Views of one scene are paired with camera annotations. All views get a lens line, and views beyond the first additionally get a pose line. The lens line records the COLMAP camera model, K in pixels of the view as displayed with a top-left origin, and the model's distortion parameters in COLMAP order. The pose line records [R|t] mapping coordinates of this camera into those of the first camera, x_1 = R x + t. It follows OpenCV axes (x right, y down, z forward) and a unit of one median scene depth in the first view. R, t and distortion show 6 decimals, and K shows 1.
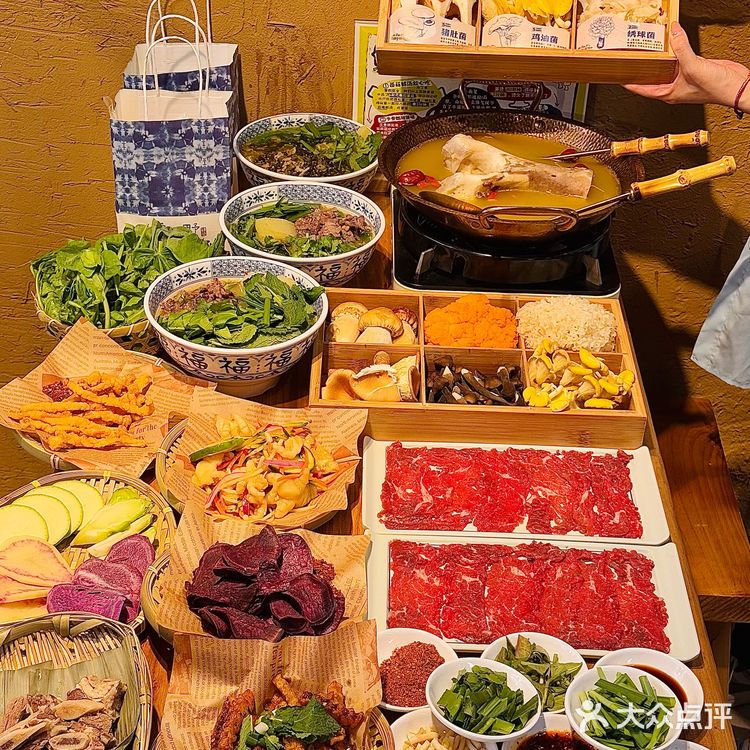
lens RADIAL K [[1312.2, 0, 375.0], [0, 1312.2, 375.0], [0, 0, 1]] dist [0.136172, -0.171522]
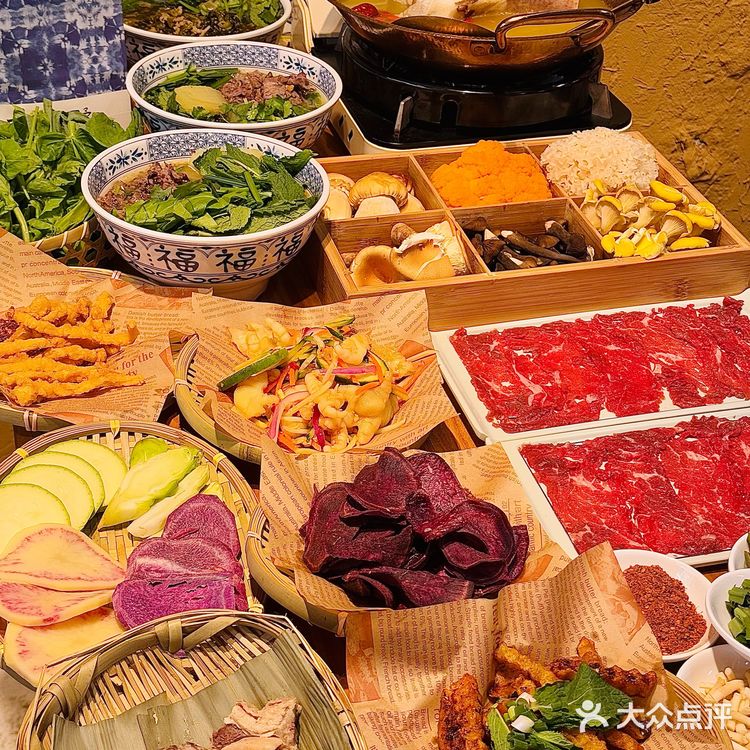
lens RADIAL K [[1312.2, 0, 375.0], [0, 1312.2, 375.0], [0, 0, 1]] dist [0.136172, -0.171522]
pose [[0.964579, -0.158389, 0.210953, -0.197498], [0.152523, 0.987324, 0.043900, 0.036231], [-0.215232, -0.010170, 0.976510, 0.259914]]
